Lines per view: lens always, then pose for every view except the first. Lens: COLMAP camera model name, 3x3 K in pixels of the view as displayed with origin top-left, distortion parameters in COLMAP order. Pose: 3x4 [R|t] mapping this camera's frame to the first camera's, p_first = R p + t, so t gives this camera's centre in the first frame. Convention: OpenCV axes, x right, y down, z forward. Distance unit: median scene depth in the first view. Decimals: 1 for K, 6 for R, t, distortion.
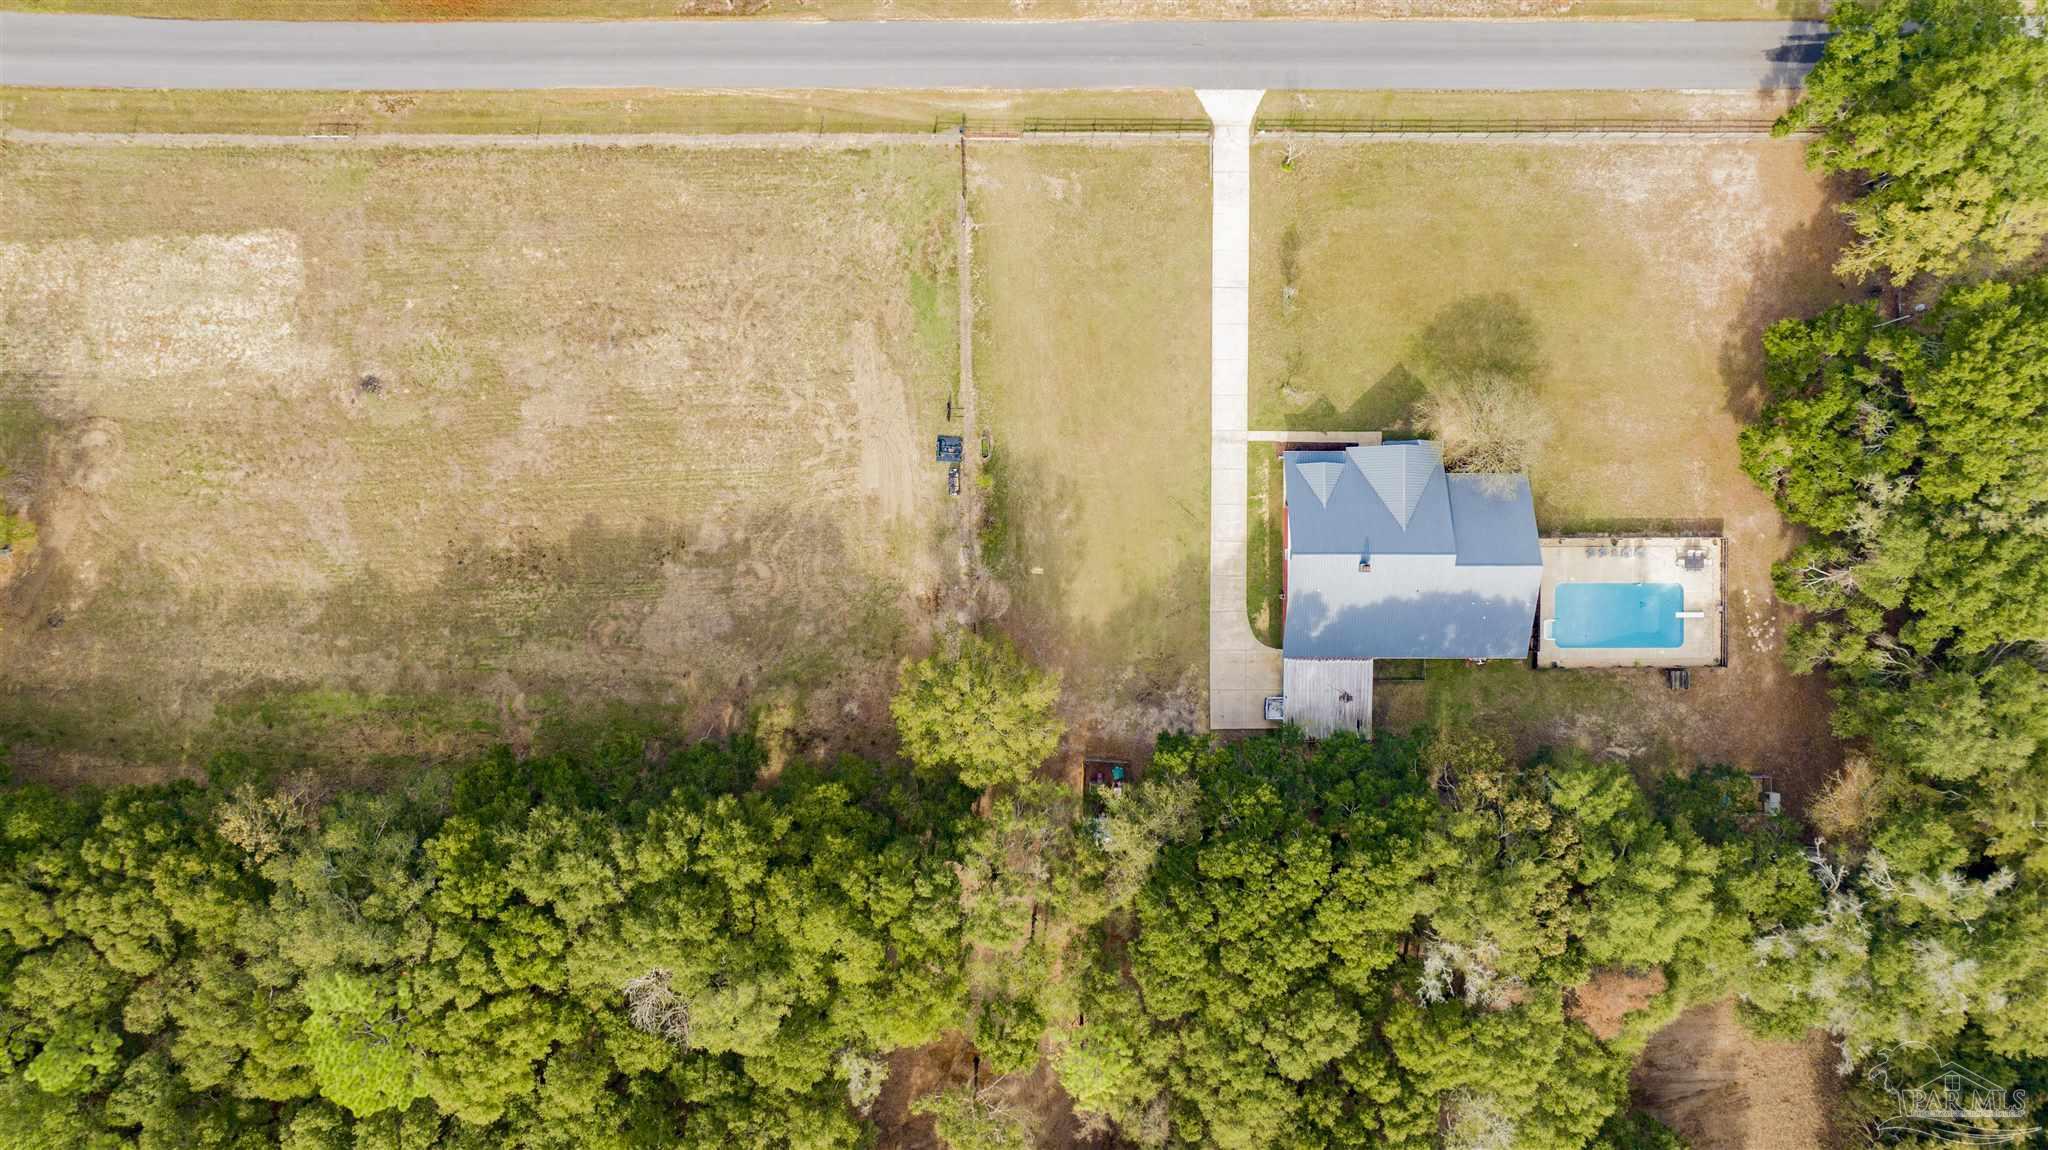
lens RADIAL K [[1463.5, 0, 1018.9], [0, 1463.5, 569.4], [0, 0, 1]] dist [-0.002018, 0.003109]
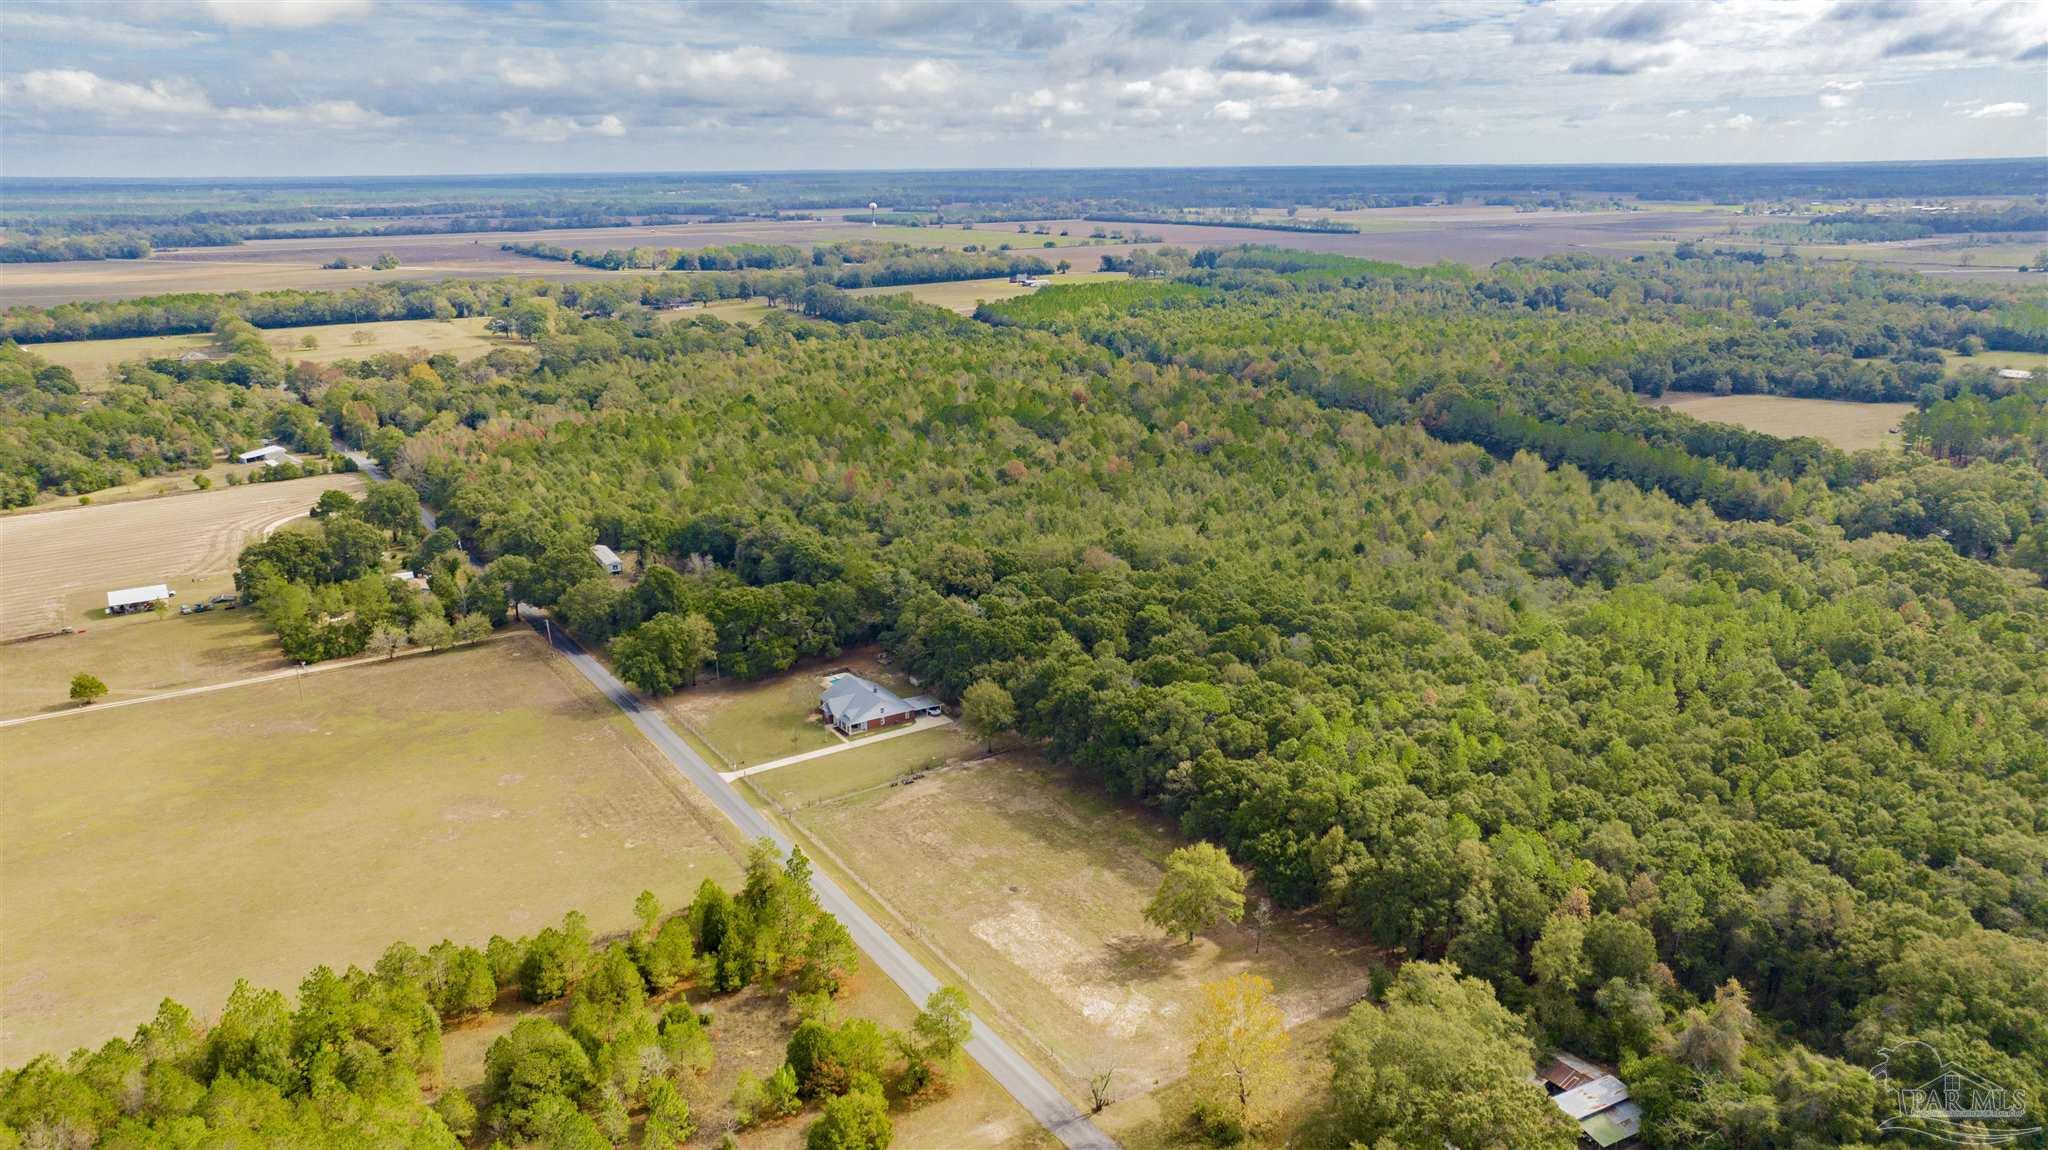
lens RADIAL K [[1443.7, 0, 1024.0], [0, 1443.7, 575.0], [0, 0, 1]] dist [-0.034387, 0.061933]
pose [[-0.538566, -0.222983, 0.812542, -1.995134], [0.842128, -0.174162, 0.510381, -1.068464], [0.027708, 0.959138, 0.281578, 0.015815]]
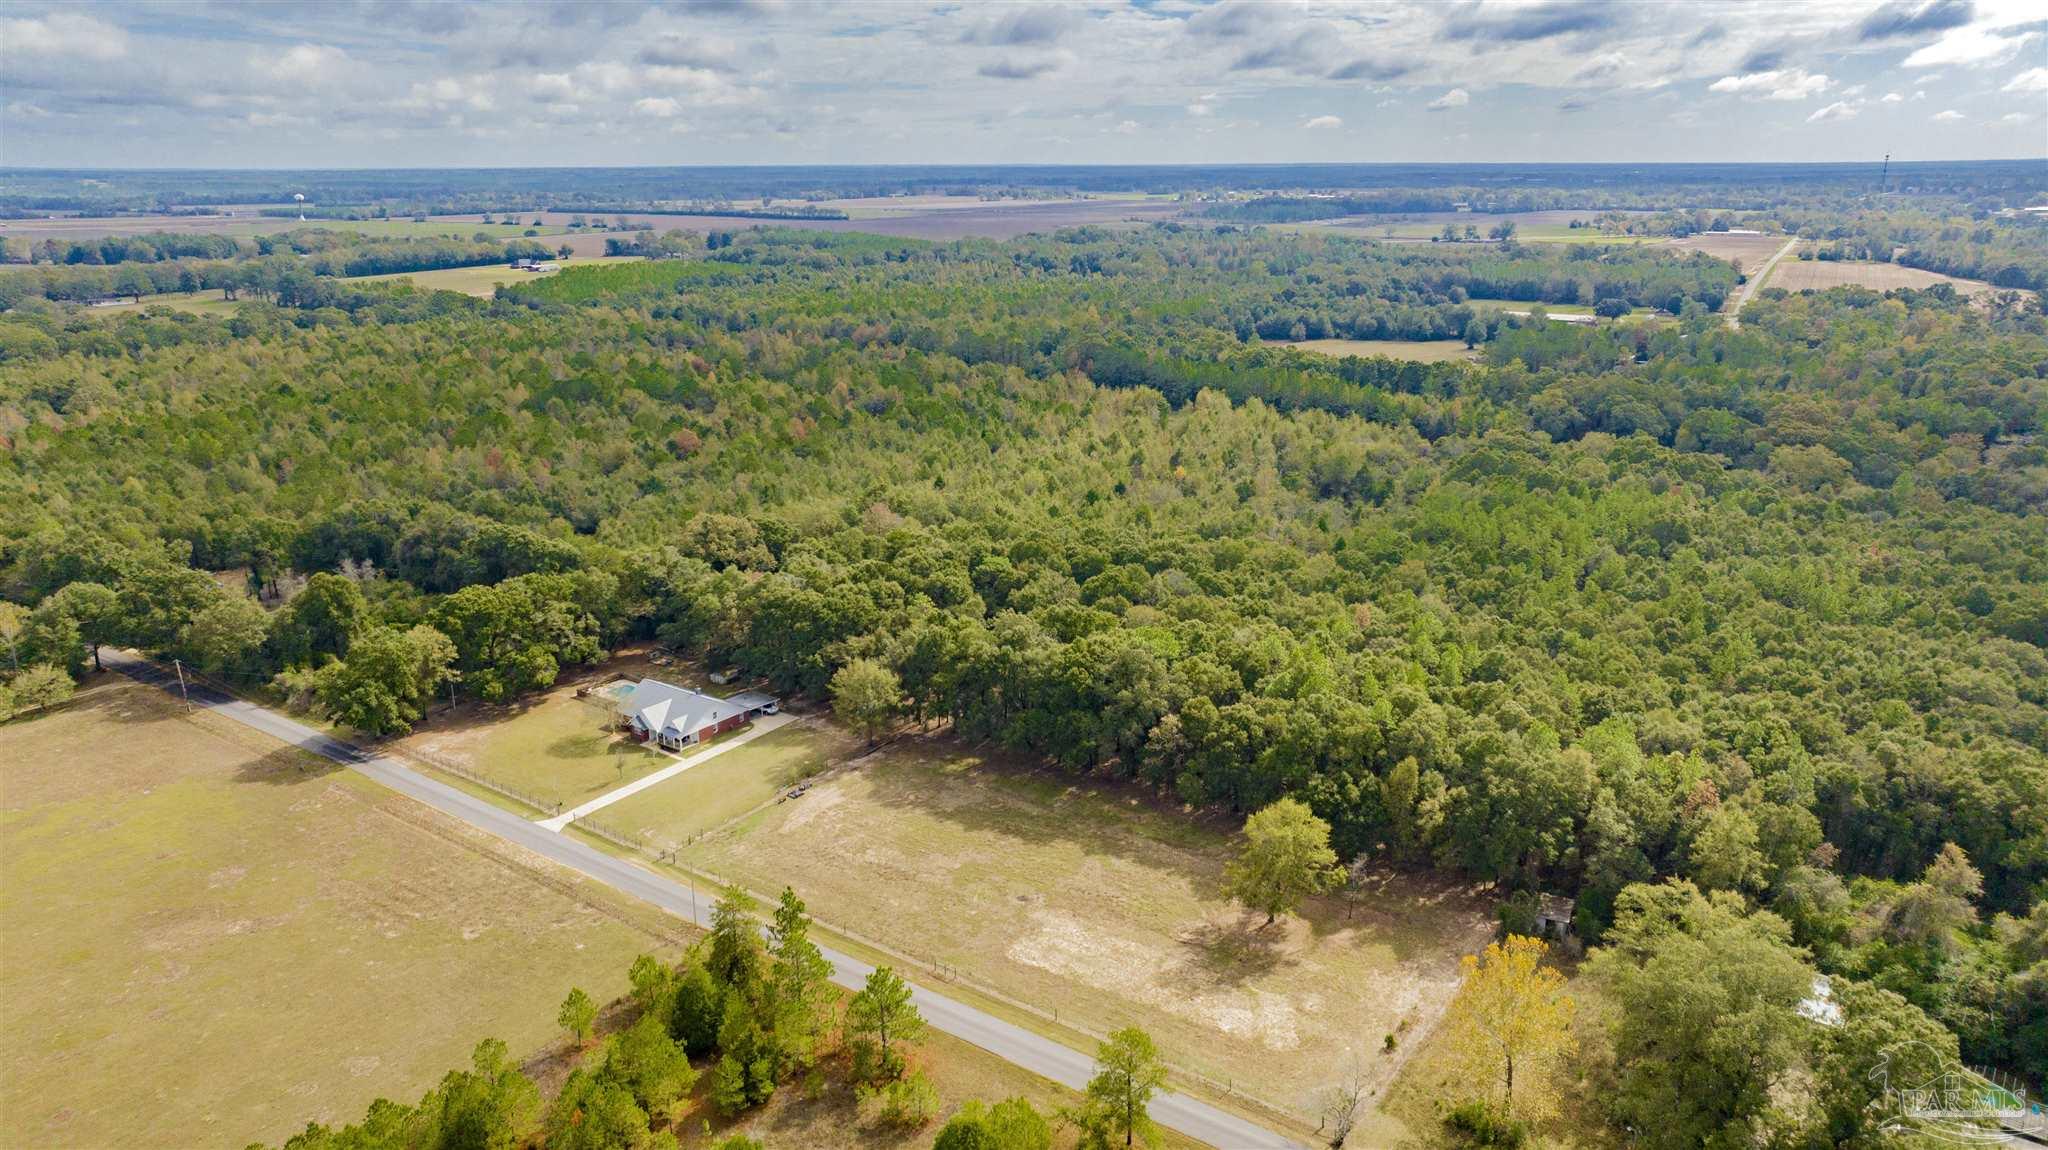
lens RADIAL K [[1443.7, 0, 1024.0], [0, 1443.7, 575.0], [0, 0, 1]] dist [-0.034387, 0.061933]
pose [[-0.810765, -0.154827, 0.564525, -1.303770], [0.585076, -0.244979, 0.773092, -1.288525], [0.018601, 0.957086, 0.289206, 0.190377]]
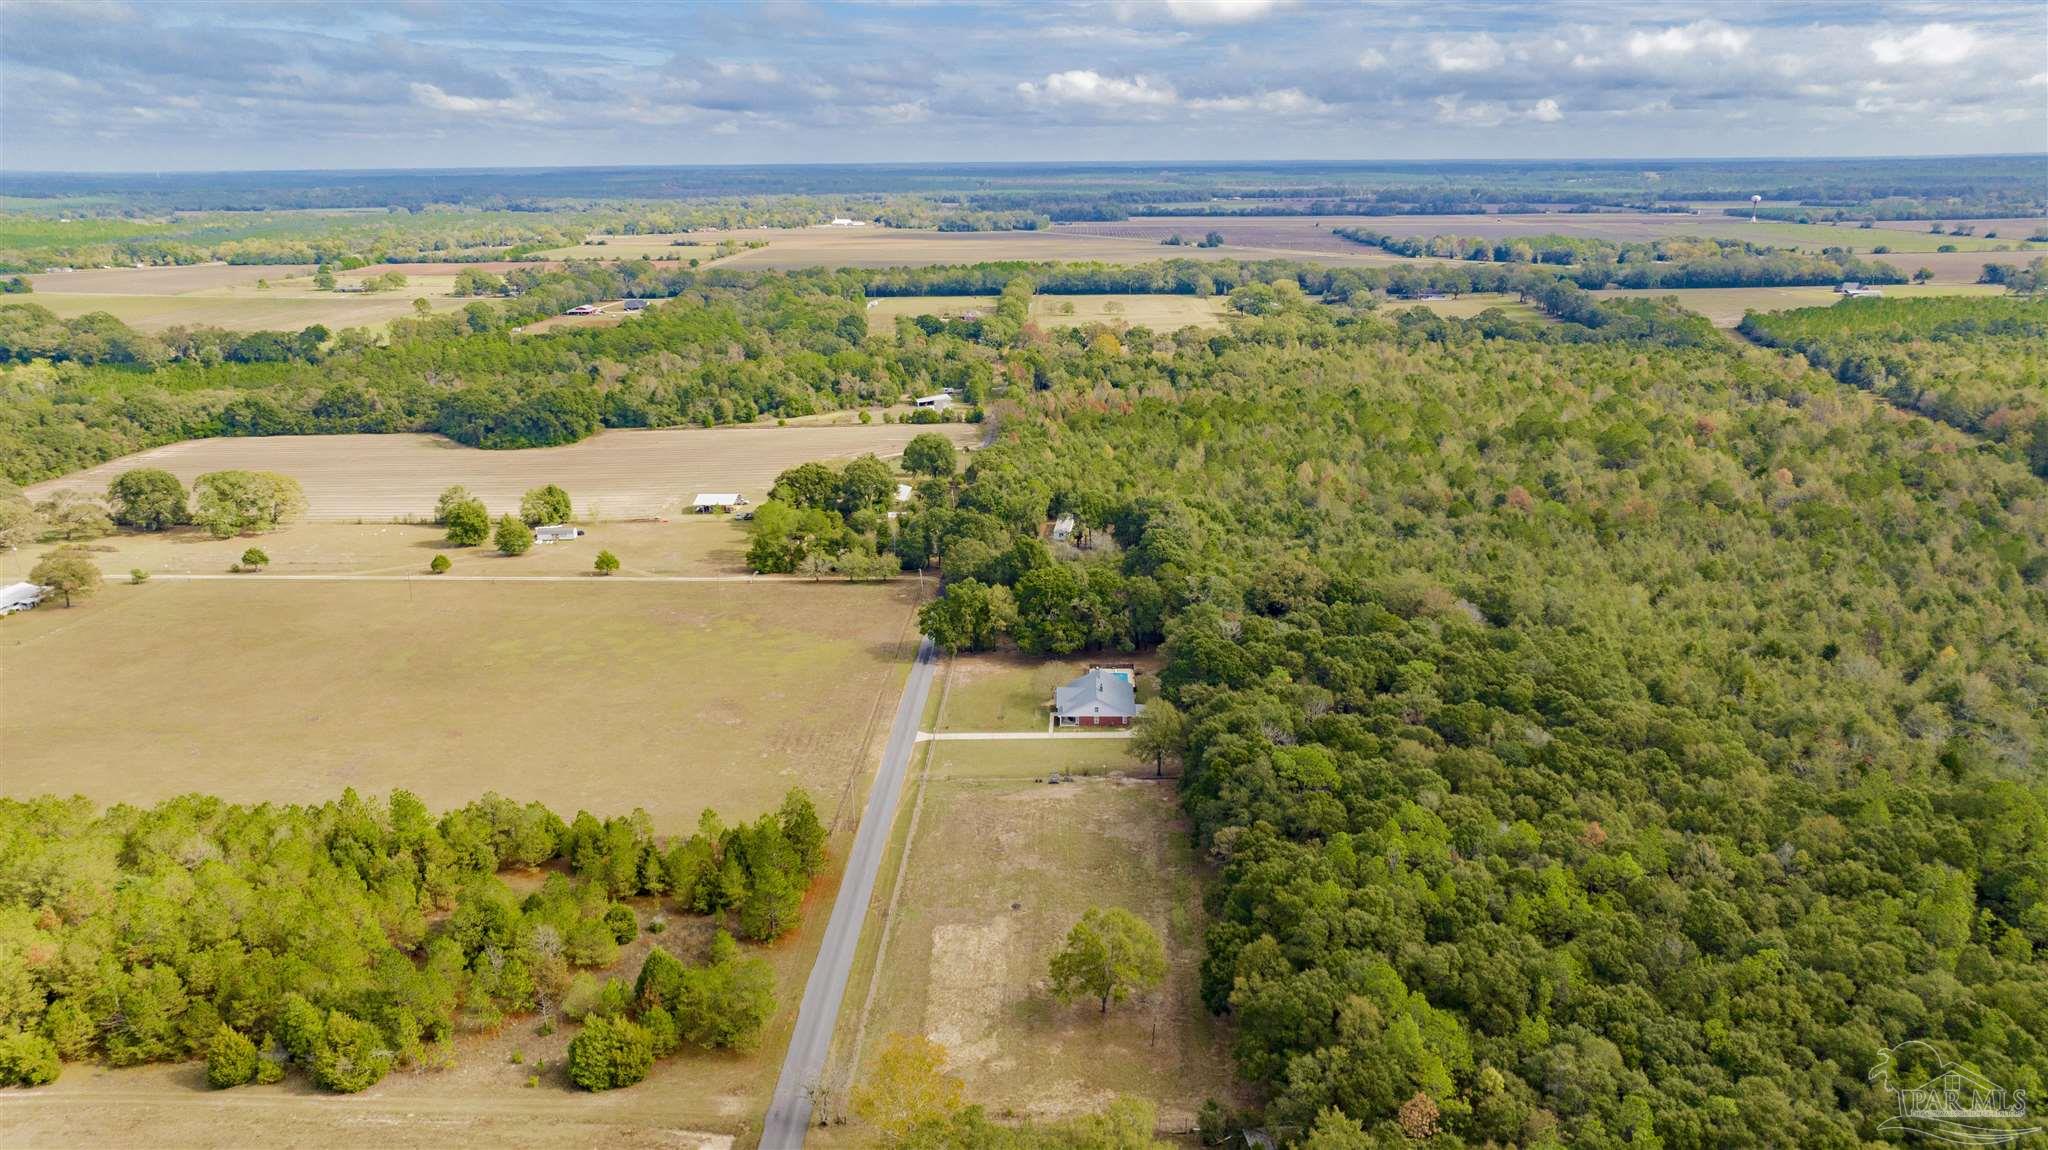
lens RADIAL K [[1432.9, 0, 1030.8], [0, 1432.9, 608.0], [0, 0, 1]] dist [-0.024052, 0.060990]
pose [[0.032774, -0.297123, 0.954276, -2.182279], [0.999158, -0.013855, -0.038629, -0.026059], [0.024699, 0.954739, 0.296419, 0.042995]]
